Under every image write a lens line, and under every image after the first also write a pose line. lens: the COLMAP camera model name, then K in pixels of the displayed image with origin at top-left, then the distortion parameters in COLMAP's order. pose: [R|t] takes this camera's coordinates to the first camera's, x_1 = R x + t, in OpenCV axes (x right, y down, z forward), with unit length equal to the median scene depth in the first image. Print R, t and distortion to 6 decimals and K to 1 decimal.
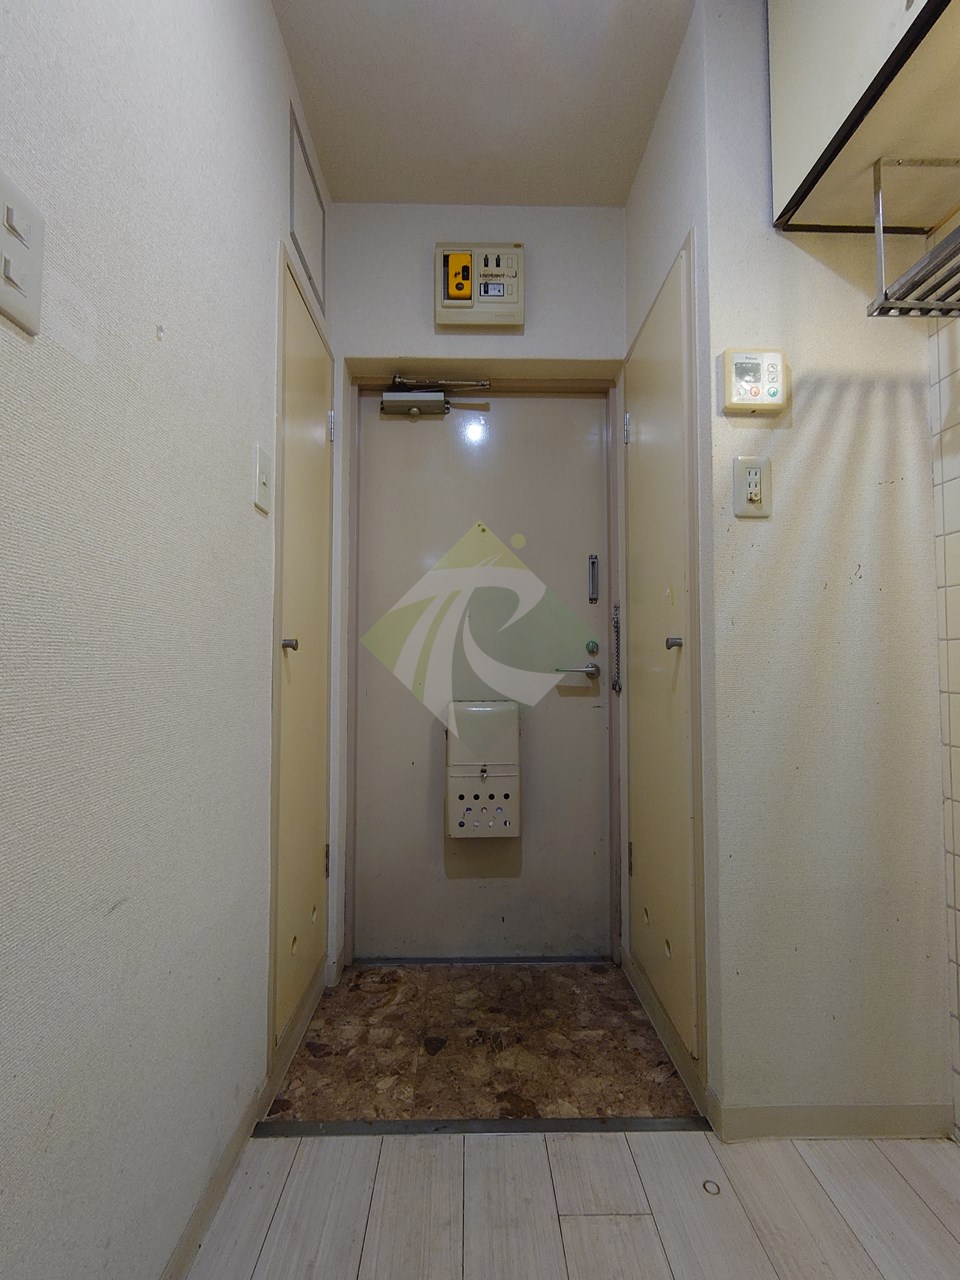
lens RADIAL K [[553.1, 0, 479.6], [0, 553.1, 644.8], [0, 0, 1]] dist [0.003661, -0.000222]
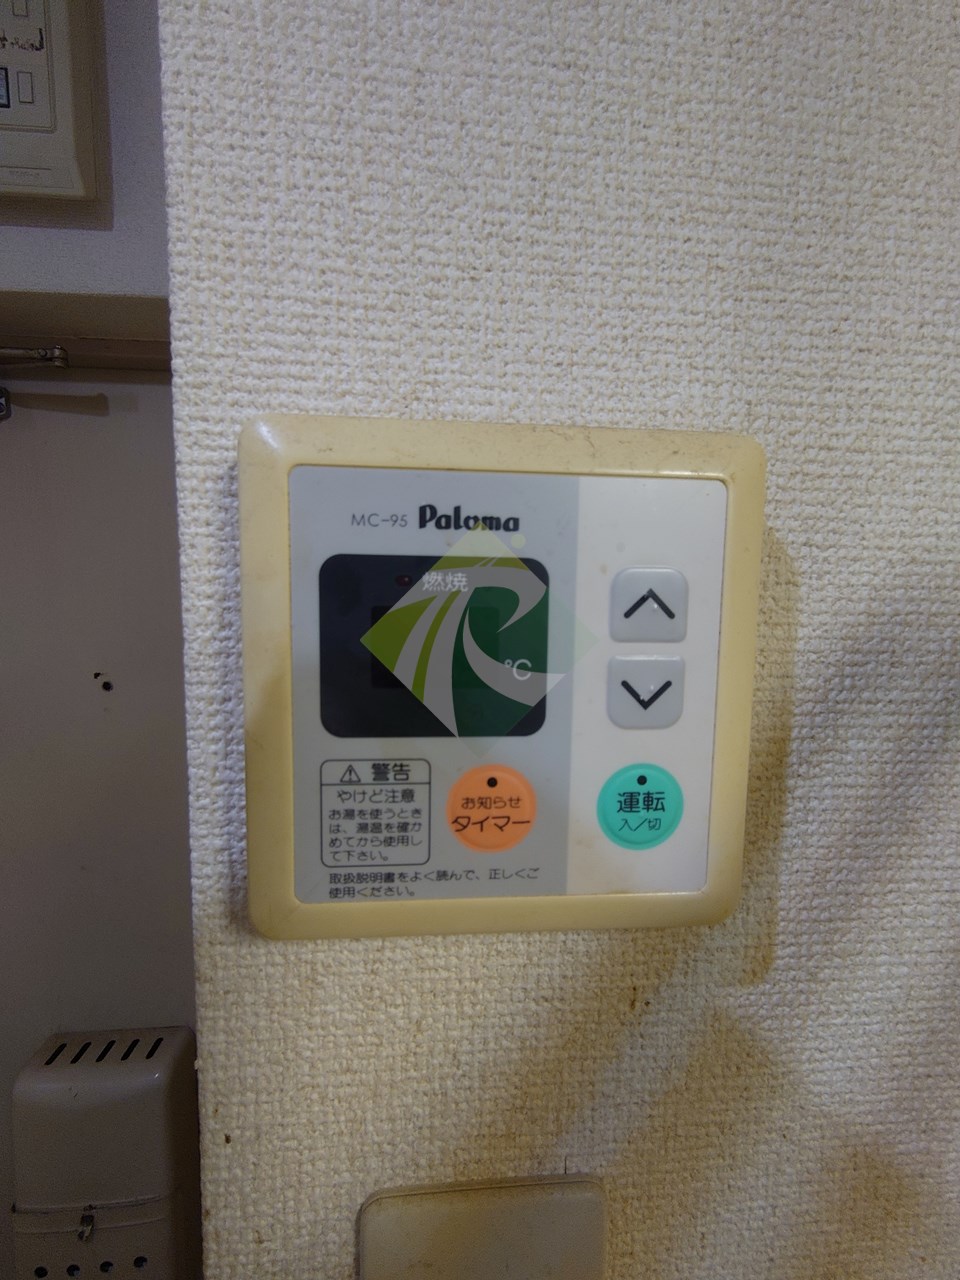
lens RADIAL K [[553.1, 0, 479.6], [0, 553.1, 644.8], [0, 0, 1]] dist [0.003661, -0.000222]
pose [[0.998329, 0.007990, 0.057236, 0.312339], [-0.015074, 0.992114, 0.124433, -0.325983], [-0.055791, -0.125088, 0.990576, 0.568648]]
